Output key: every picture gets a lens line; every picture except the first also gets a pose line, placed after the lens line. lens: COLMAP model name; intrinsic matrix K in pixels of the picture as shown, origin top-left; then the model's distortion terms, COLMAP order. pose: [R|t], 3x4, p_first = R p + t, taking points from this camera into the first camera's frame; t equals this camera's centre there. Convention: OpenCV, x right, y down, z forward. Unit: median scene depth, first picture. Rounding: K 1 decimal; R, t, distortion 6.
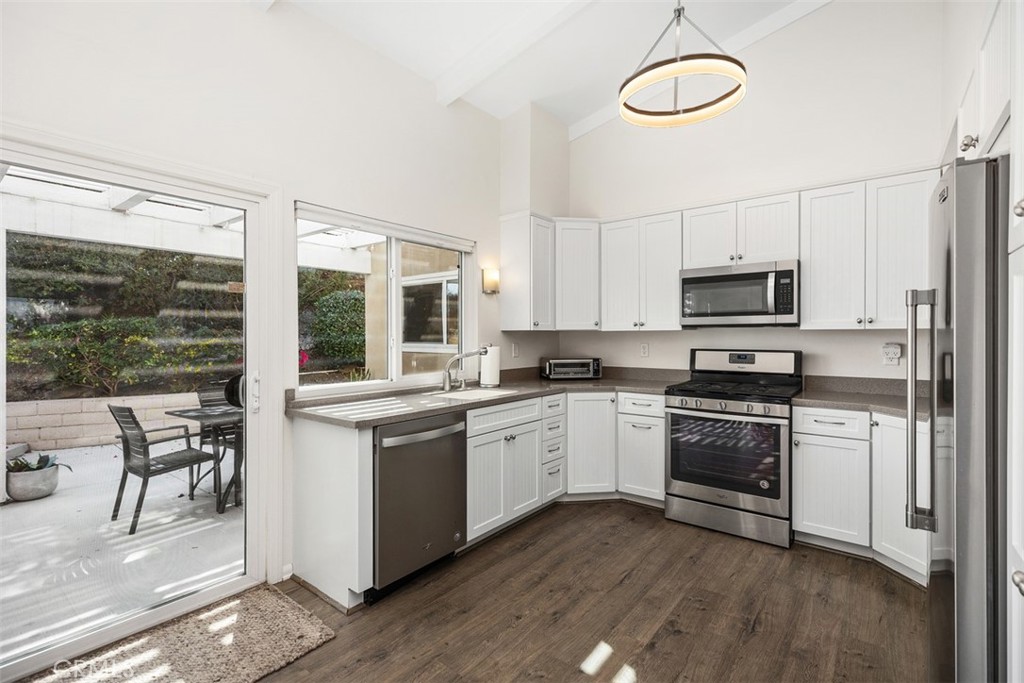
lens RADIAL K [[466.5, 0, 512.6], [0, 466.5, 339.3], [0, 0, 1]] dist [0.002591, -0.000360]
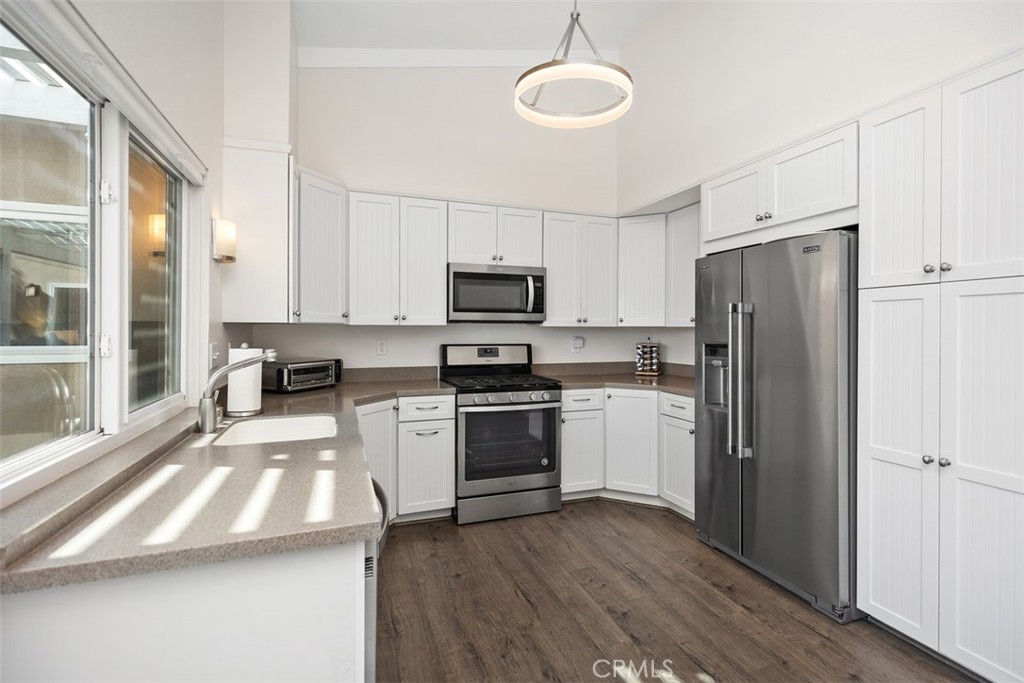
lens RADIAL K [[466.5, 0, 513.5], [0, 466.5, 334.6], [0, 0, 1]] dist [0.002591, -0.000360]
pose [[0.522657, -0.005623, 0.852525, -0.434370], [0.002512, 0.999984, 0.005056, -0.005476], [-0.852540, -0.000501, 0.522663, 0.432413]]
